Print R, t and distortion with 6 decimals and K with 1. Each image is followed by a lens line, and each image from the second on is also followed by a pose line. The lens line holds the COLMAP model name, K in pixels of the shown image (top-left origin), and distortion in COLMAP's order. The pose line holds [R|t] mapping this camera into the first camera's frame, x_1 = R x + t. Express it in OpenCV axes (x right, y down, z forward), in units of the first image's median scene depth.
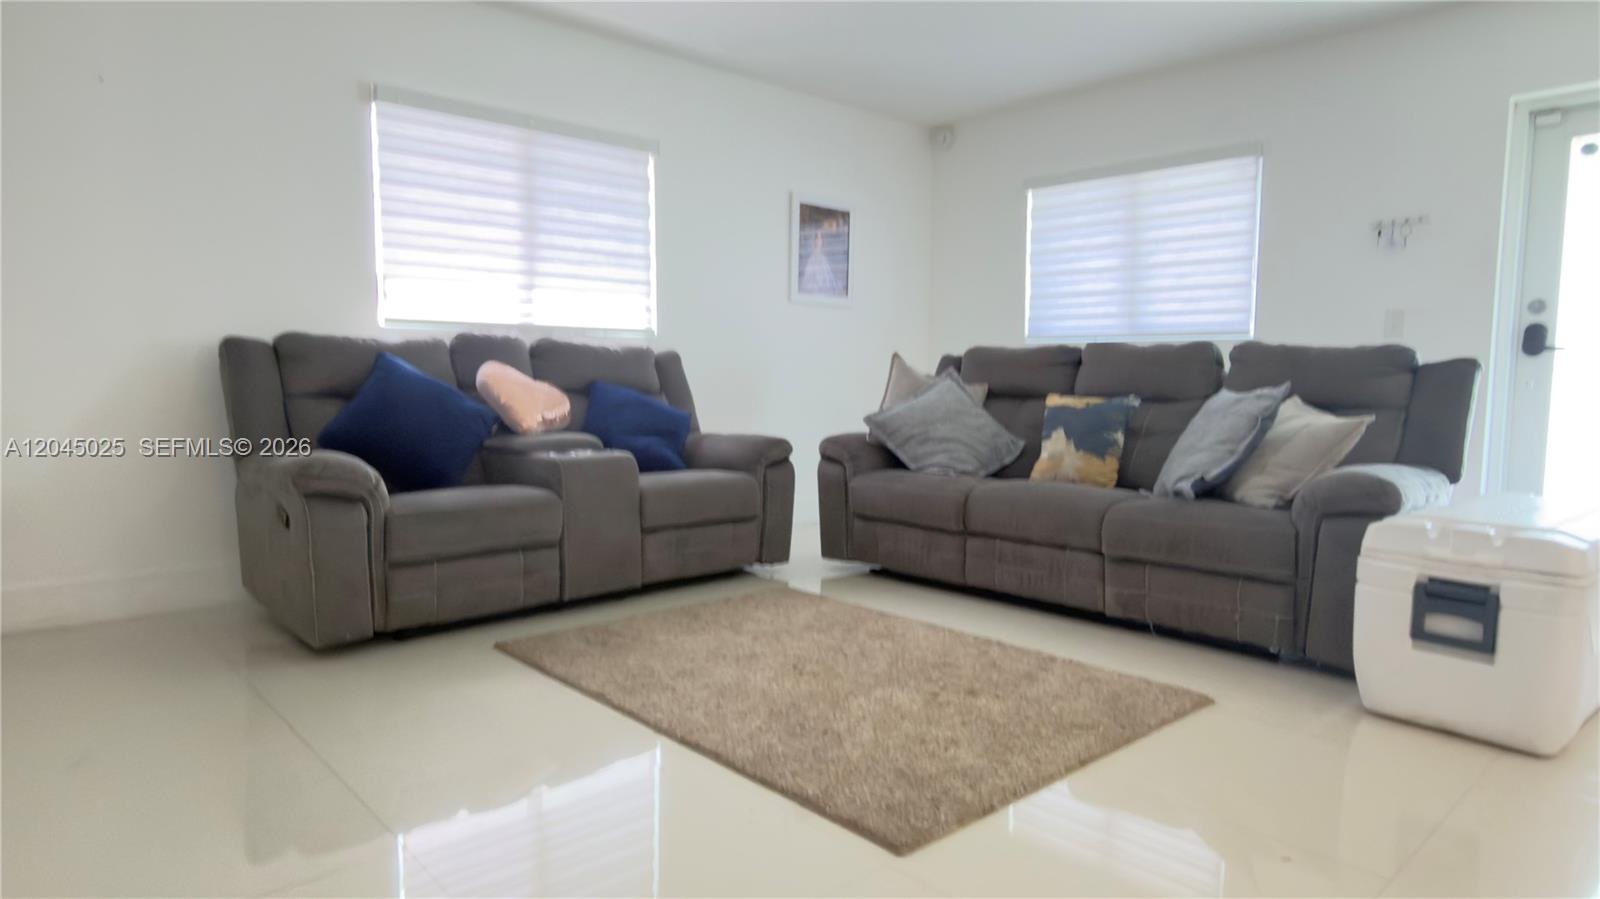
lens RADIAL K [[957.7, 0, 800.0], [0, 957.7, 449.5], [0, 0, 1]] dist [-0.002000, -0.000491]
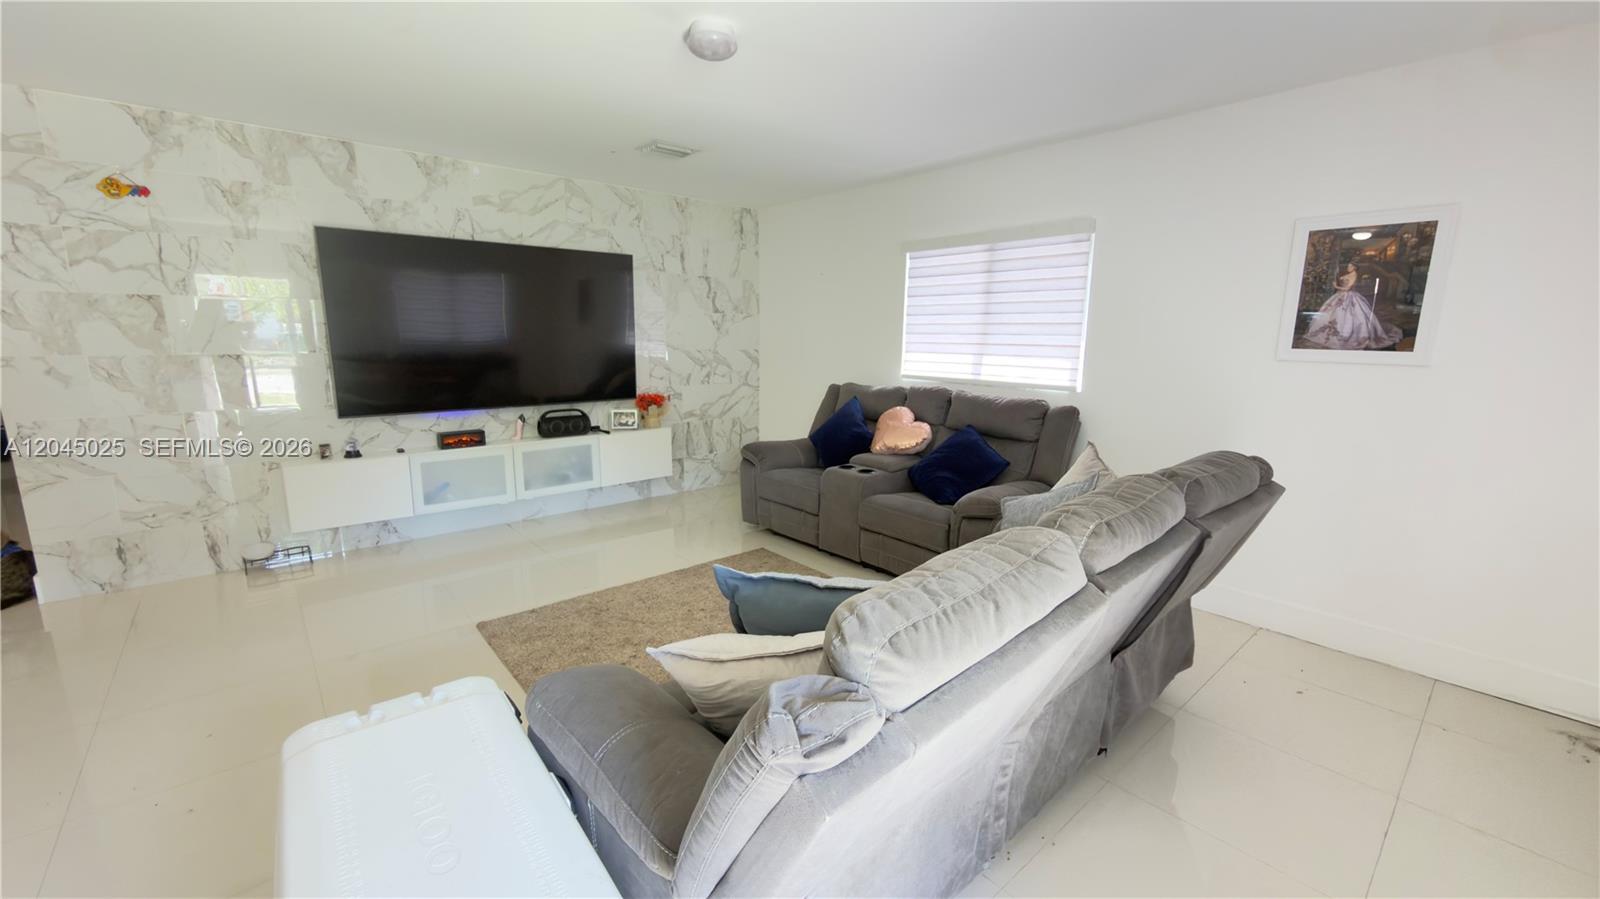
lens RADIAL K [[635.8, 0, 801.1], [0, 635.8, 453.3], [0, 0, 1]] dist [0.001922, 0.000080]
pose [[-0.028178, 0.172452, -0.984615, 0.678776], [-0.095483, 0.980038, 0.174383, -0.163374], [0.995032, 0.098928, -0.011149, 0.752619]]
